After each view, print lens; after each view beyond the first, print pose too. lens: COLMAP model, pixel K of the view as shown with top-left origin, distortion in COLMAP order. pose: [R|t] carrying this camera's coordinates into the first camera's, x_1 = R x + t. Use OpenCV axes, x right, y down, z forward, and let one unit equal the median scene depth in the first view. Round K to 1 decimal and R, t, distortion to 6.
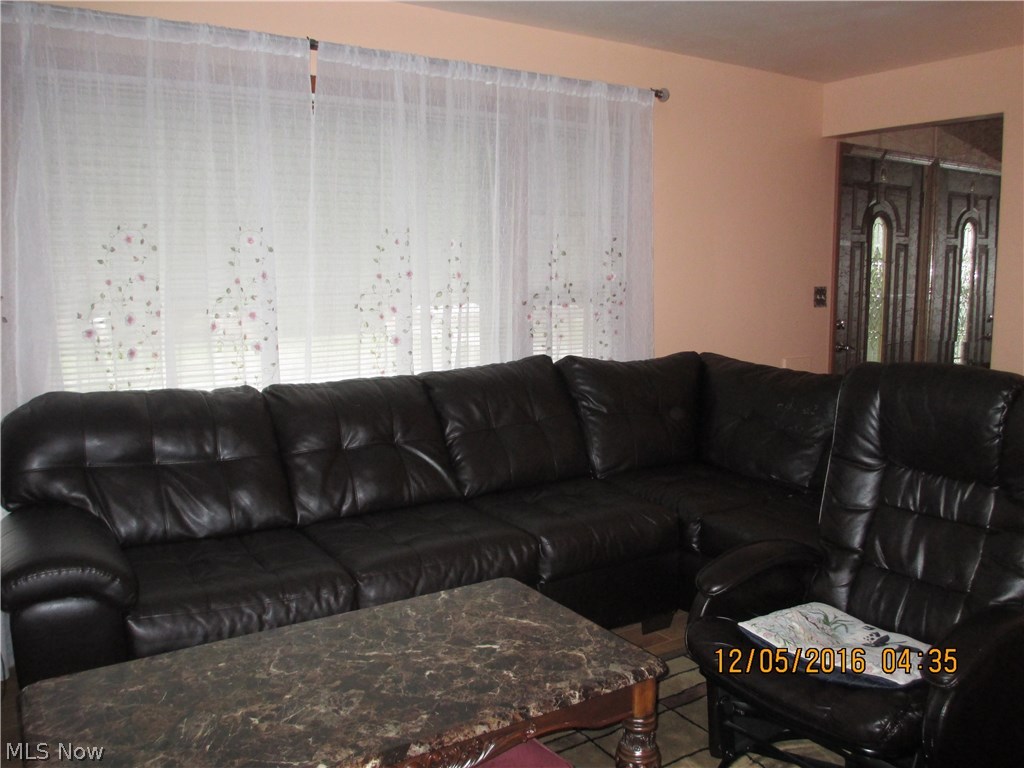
lens RADIAL K [[845.6, 0, 516.0], [0, 845.6, 379.6], [0, 0, 1]] dist [-0.062102, 0.019417]
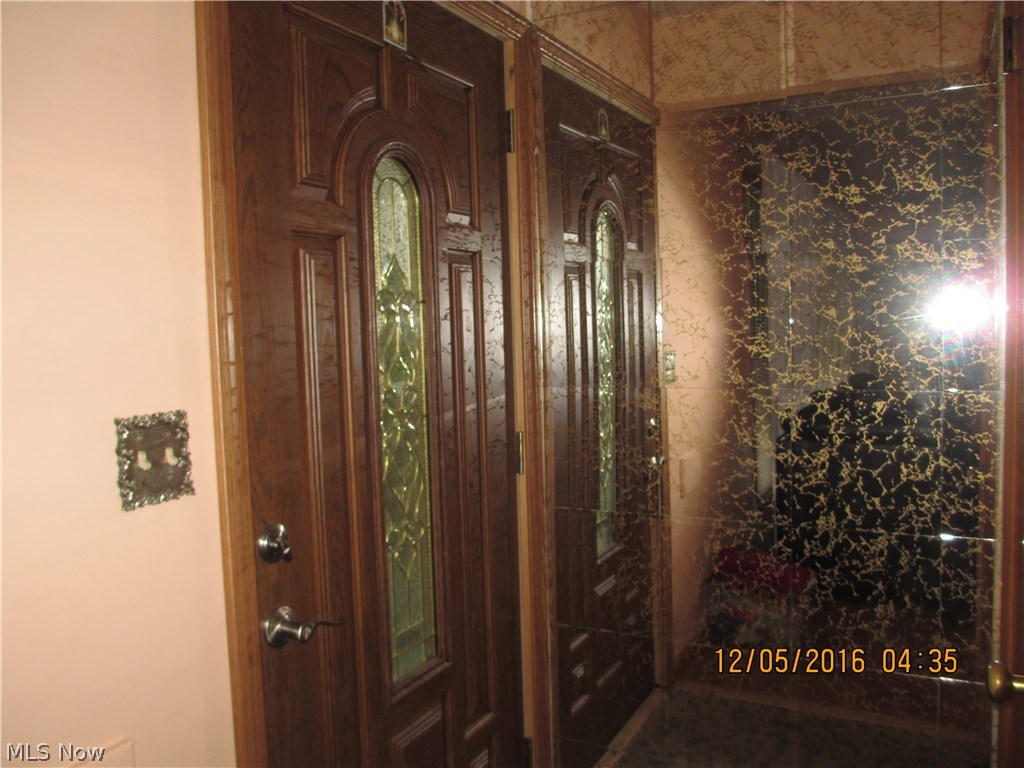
lens RADIAL K [[845.6, 0, 516.0], [0, 845.6, 379.6], [0, 0, 1]] dist [-0.062102, 0.019417]
pose [[0.874121, -0.057500, 0.482293, 0.333942], [0.091072, 0.994760, -0.046463, -0.098673], [-0.477094, 0.084537, 0.874777, 0.738296]]
